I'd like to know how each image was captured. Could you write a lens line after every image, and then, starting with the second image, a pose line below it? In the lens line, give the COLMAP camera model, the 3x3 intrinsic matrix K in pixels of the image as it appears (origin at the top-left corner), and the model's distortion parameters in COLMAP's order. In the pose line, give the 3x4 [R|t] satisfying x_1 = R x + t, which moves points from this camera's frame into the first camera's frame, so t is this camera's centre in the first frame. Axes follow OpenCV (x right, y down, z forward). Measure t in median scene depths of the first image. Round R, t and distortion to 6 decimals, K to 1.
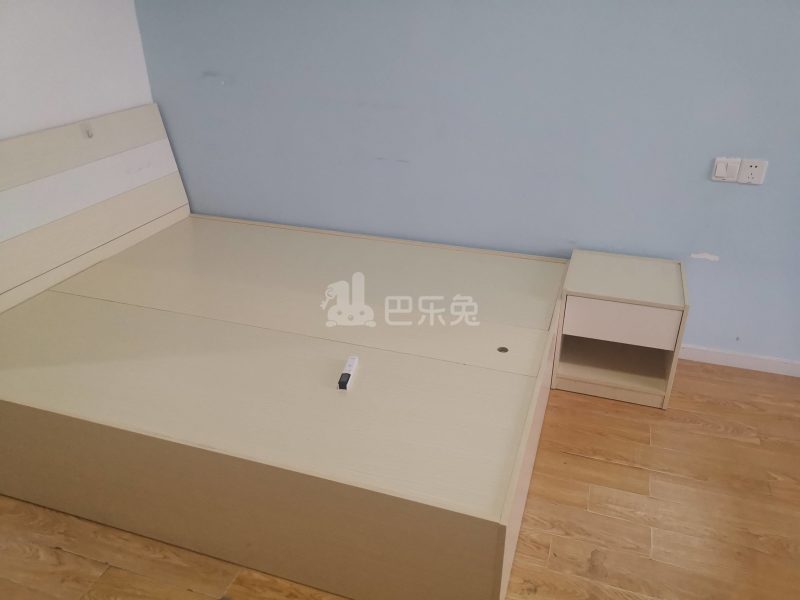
lens RADIAL K [[625.2, 0, 399.9], [0, 625.2, 301.7], [0, 0, 1]] dist [0.011394, 0.000713]
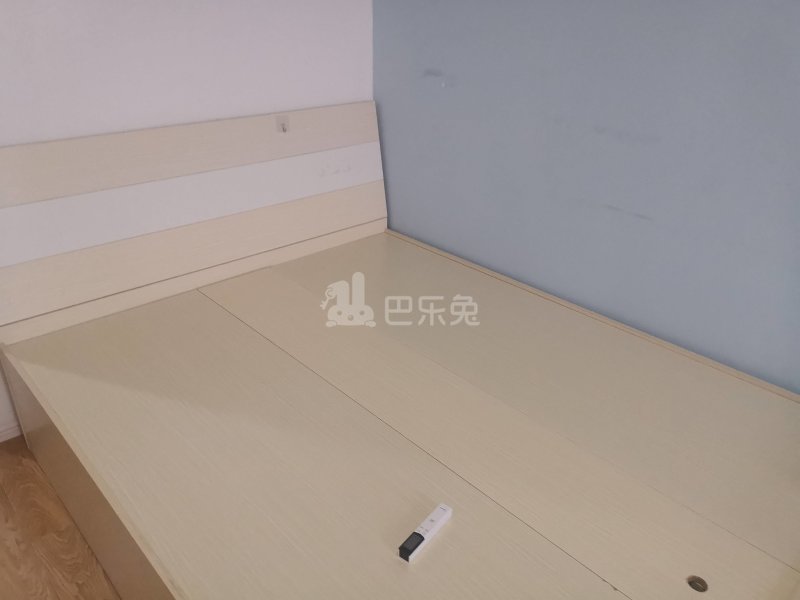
lens RADIAL K [[625.2, 0, 398.6], [0, 625.2, 295.7], [0, 0, 1]] dist [0.011394, 0.000713]
pose [[0.879508, 0.227760, -0.417840, 0.078398], [-0.233771, 0.971567, 0.037528, -0.103017], [0.414507, 0.064673, 0.907745, 0.261312]]
